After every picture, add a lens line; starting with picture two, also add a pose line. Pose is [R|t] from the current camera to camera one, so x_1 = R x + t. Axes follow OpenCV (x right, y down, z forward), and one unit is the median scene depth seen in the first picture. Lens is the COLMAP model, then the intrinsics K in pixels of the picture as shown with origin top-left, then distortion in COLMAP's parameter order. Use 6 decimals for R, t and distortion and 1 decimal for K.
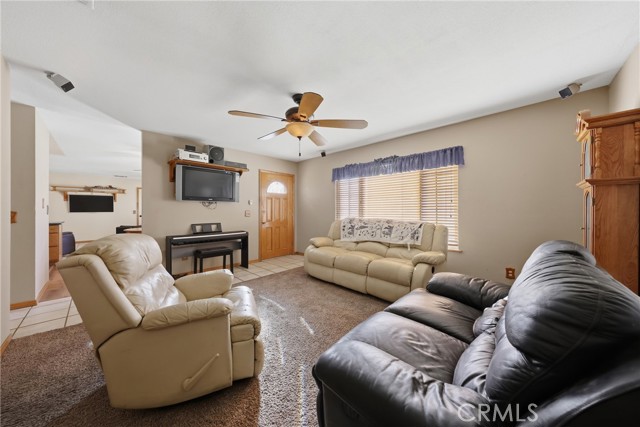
lens RADIAL K [[211.1, 0, 318.8], [0, 211.1, 211.1], [0, 0, 1]] dist [0.000878, 0.000196]
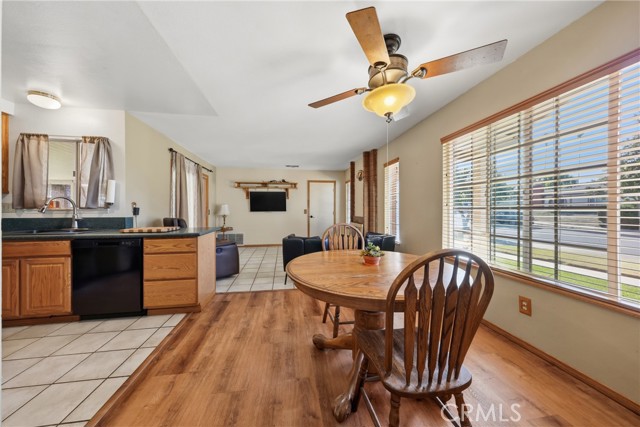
lens RADIAL K [[211.1, 0, 315.7], [0, 211.1, 210.7], [0, 0, 1]] dist [0.000878, 0.000196]
pose [[0.790012, 0.001539, -0.613089, -0.390990], [-0.001492, 0.999999, 0.000588, 0.000420], [0.613089, 0.000450, 0.790014, 0.436534]]
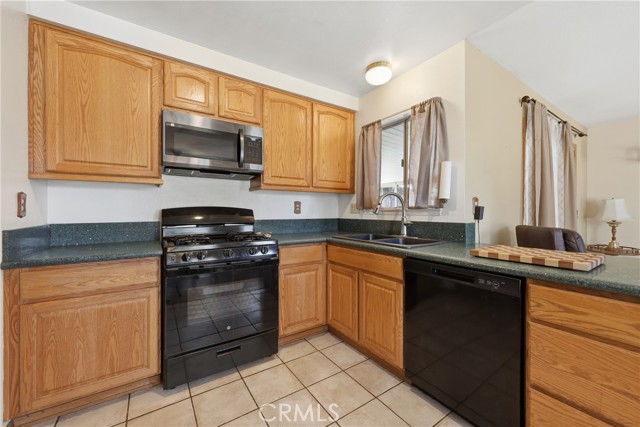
lens RADIAL K [[251.9, 0, 321.2], [0, 251.9, 211.5], [0, 0, 1]] dist [0.002880, -0.000111]
pose [[-0.222389, 0.003651, -0.974951, -0.581256], [-0.002415, 0.999988, 0.004296, 0.000098], [0.974955, 0.003310, -0.222378, 0.438673]]
